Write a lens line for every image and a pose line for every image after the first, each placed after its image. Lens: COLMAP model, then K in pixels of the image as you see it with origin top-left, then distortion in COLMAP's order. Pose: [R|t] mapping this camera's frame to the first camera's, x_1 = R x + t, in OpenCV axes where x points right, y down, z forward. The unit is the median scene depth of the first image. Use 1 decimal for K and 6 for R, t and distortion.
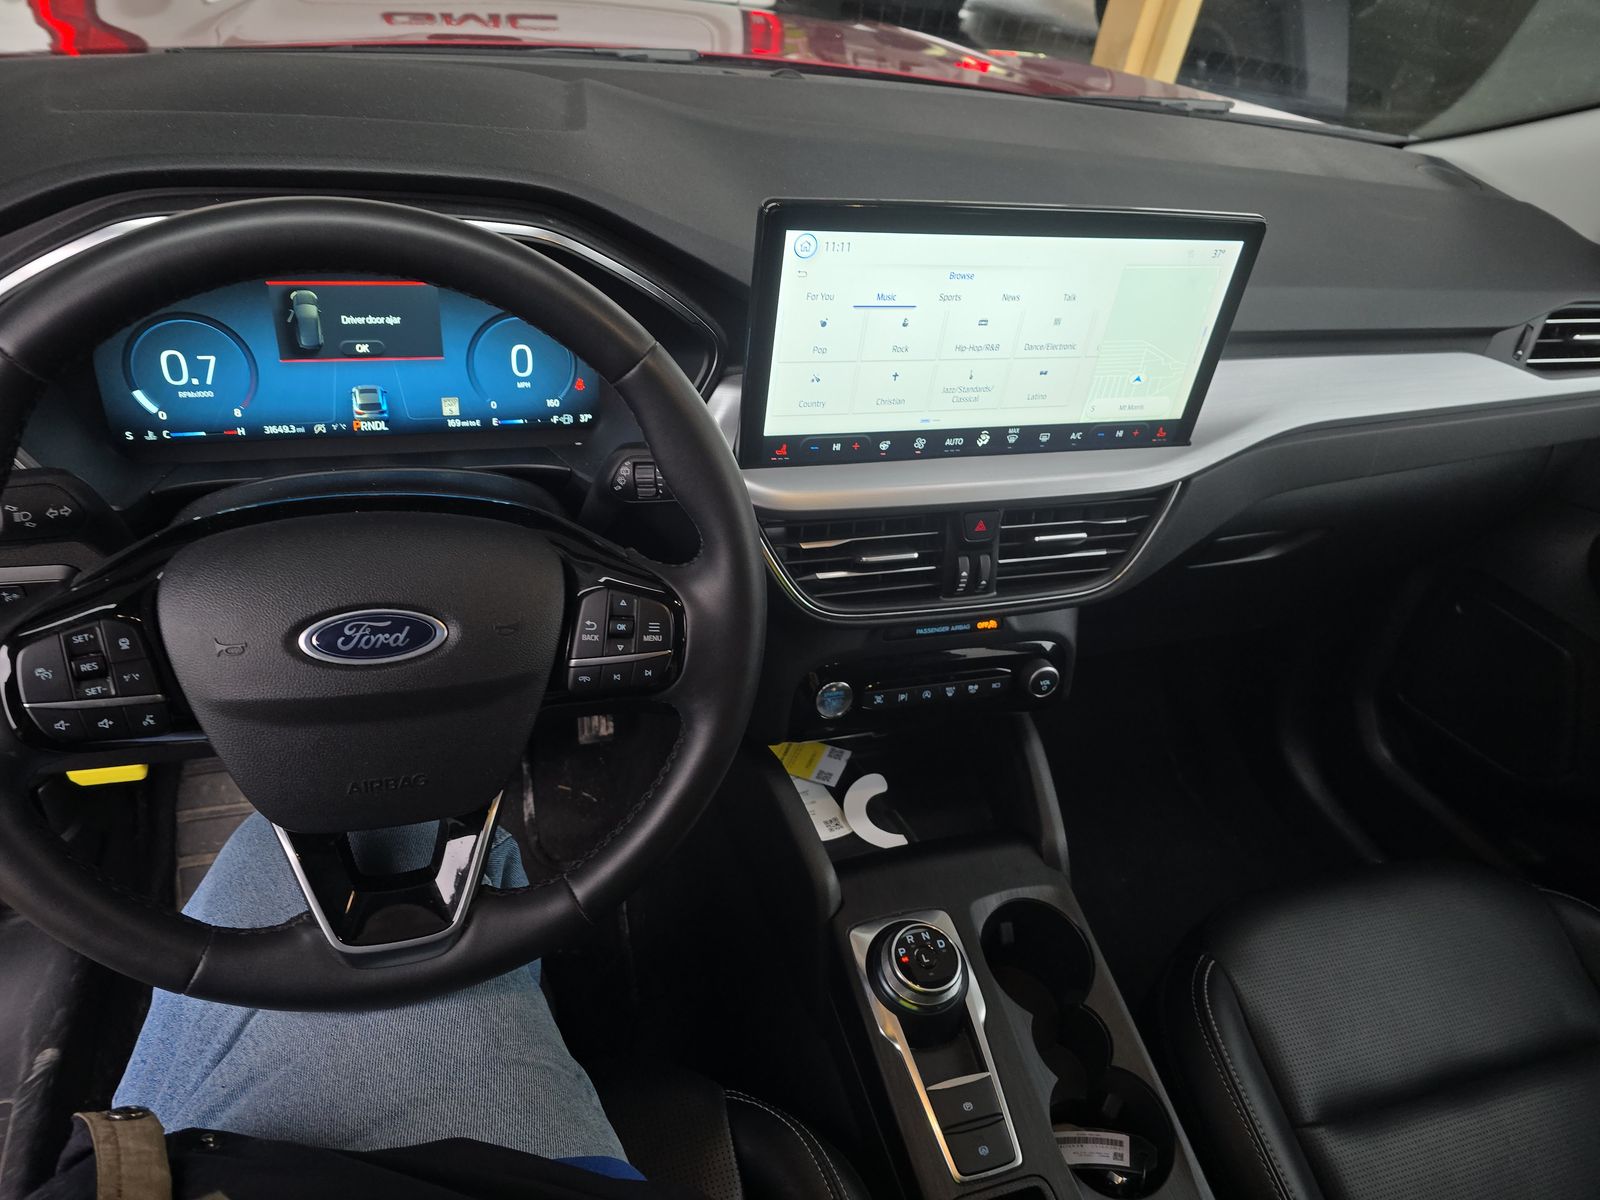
lens RADIAL K [[1141.5, 0, 845.8], [0, 1141.5, 598.8], [0, 0, 1]] dist [0.020302, -0.005077]
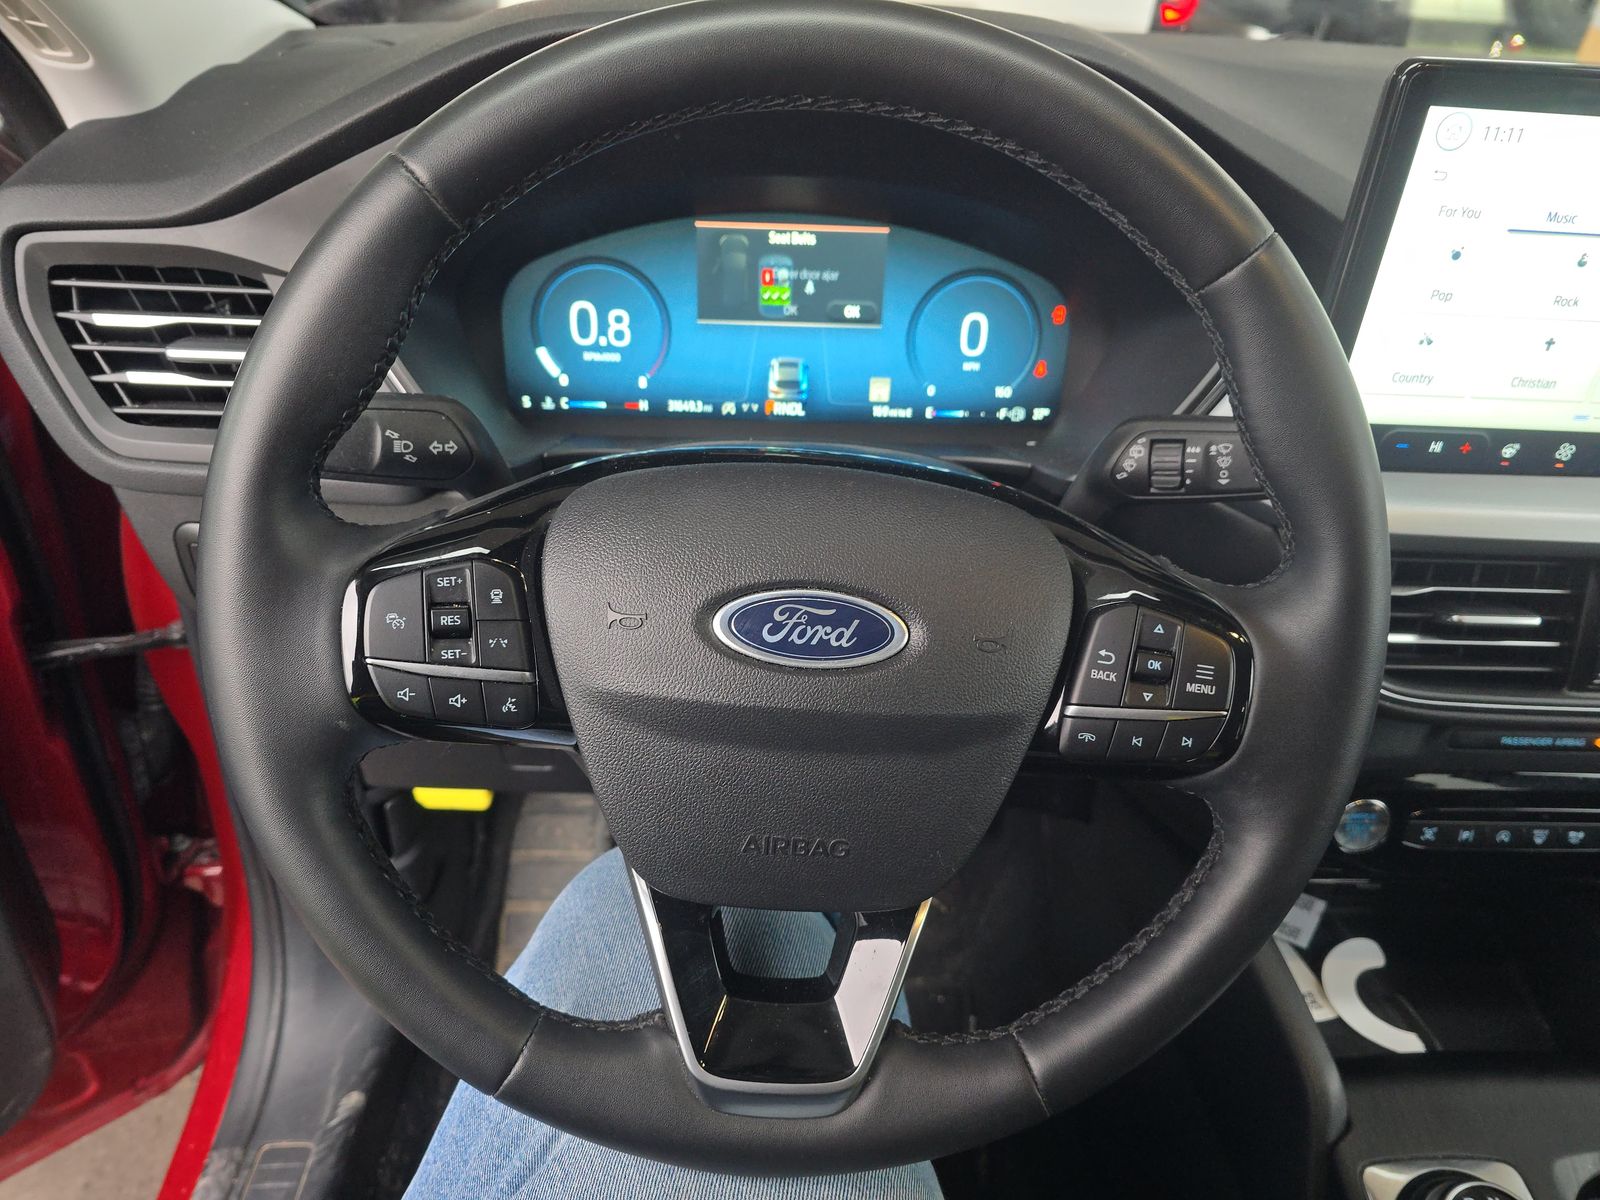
lens RADIAL K [[1071.3, 0, 803.9], [0, 1071.3, 608.8], [0, 0, 1]] dist [0.081506, -0.074608]
pose [[0.957670, 0.079773, -0.276595, -0.185039], [-0.107884, 0.990267, -0.087929, 0.061168], [0.266888, 0.114047, 0.956956, 0.294058]]
